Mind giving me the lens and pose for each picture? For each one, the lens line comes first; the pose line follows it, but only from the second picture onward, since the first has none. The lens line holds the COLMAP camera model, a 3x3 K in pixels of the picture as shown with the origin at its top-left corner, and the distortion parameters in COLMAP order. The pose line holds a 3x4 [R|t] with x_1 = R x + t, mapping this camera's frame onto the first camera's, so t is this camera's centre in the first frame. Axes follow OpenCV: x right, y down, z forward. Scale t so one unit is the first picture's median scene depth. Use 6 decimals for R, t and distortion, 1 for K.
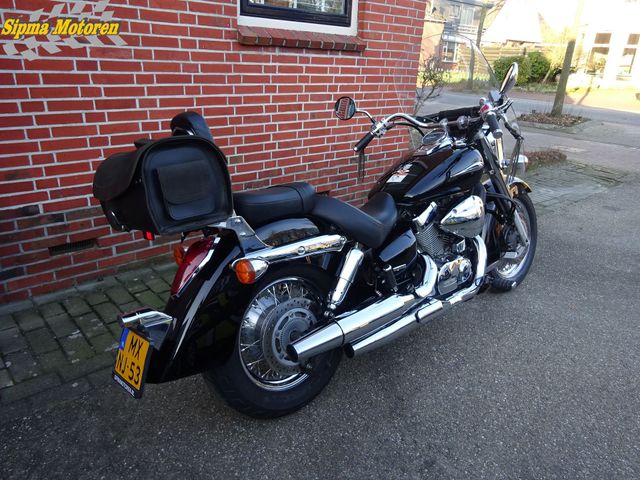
lens RADIAL K [[467.3, 0, 318.6], [0, 467.3, 238.0], [0, 0, 1]] dist [0.006154, -0.012187]
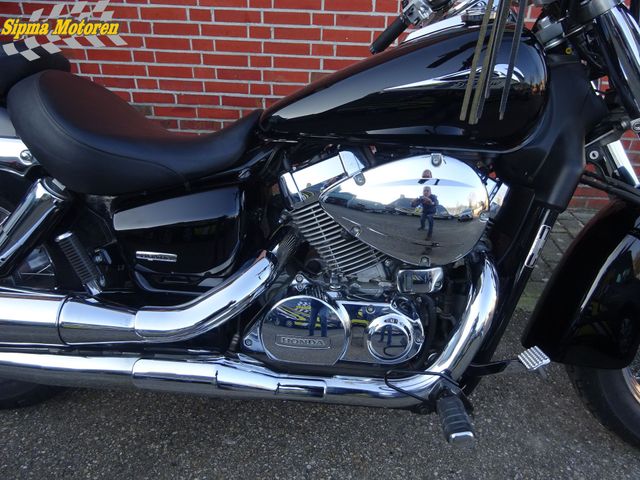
lens RADIAL K [[467.3, 0, 321.9], [0, 467.3, 239.6], [0, 0, 1]] dist [0.006154, -0.012187]
pose [[0.709077, 0.296361, -0.639828, 0.445795], [-0.258627, 0.953458, 0.155014, -0.051203], [0.655989, 0.055560, 0.752723, 0.581636]]
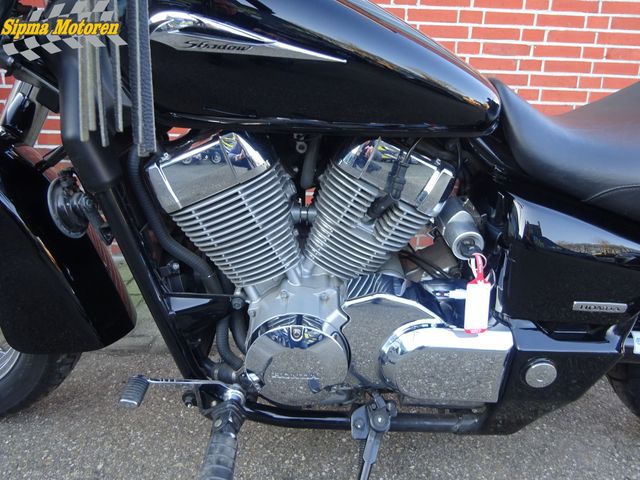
lens RADIAL K [[467.3, 0, 319.5], [0, 467.3, 240.1], [0, 0, 1]] dist [0.006154, -0.012187]
pose [[0.769714, 0.128530, -0.625316, 0.315903], [-0.226438, 0.970802, -0.079184, 0.060070], [0.596880, 0.202544, 0.776344, 0.591416]]
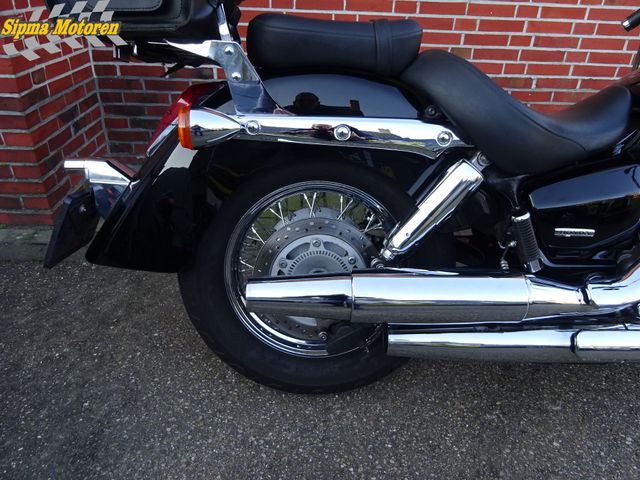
lens RADIAL K [[467.3, 0, 319.3], [0, 467.3, 238.9], [0, 0, 1]] dist [0.006154, -0.012187]
pose [[0.769352, 0.296206, -0.566003, 0.186757], [-0.234487, 0.955101, 0.181100, 0.034256], [0.594233, -0.006609, 0.804266, 0.352350]]
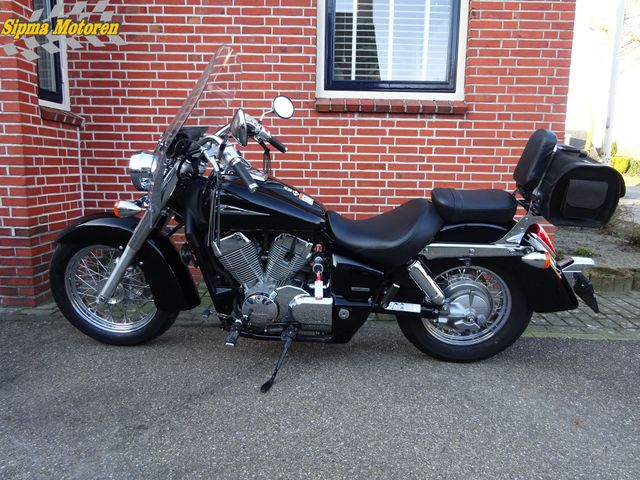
lens RADIAL K [[467.3, 0, 319.5], [0, 467.3, 240.3], [0, 0, 1]] dist [0.006154, -0.012187]
pose [[0.734492, 0.071110, -0.674881, 0.767549], [-0.232772, 0.960561, -0.152120, 0.097769], [0.637447, 0.268825, 0.722077, 0.254096]]
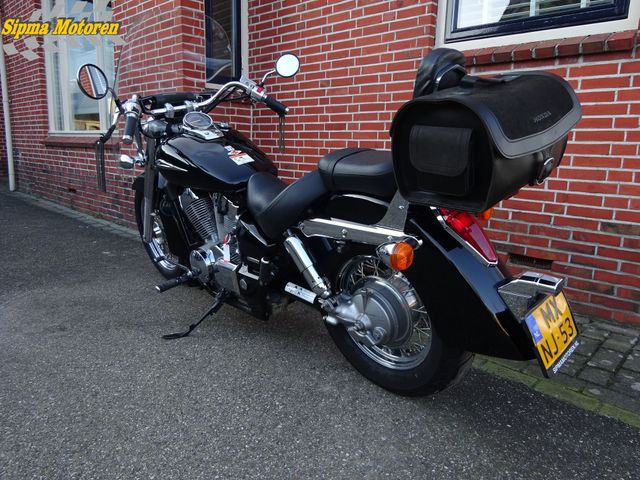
lens RADIAL K [[467.3, 0, 319.5], [0, 467.3, 239.6], [0, 0, 1]] dist [0.006154, -0.012187]
pose [[0.071941, 0.148042, -0.986361, 0.995790], [-0.389016, 0.914769, 0.108924, -0.109885], [0.918418, 0.375874, 0.123400, 0.904420]]
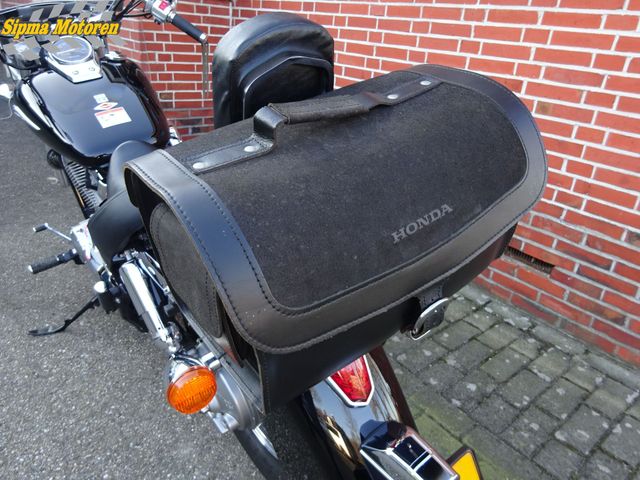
lens RADIAL K [[467.3, 0, 320.5], [0, 467.3, 239.6], [0, 0, 1]] dist [0.006154, -0.012187]
pose [[-0.033532, 0.369695, -0.928548, 0.752067], [-0.445311, 0.826225, 0.345037, -0.284438], [0.894748, 0.425062, 0.136925, 1.041953]]
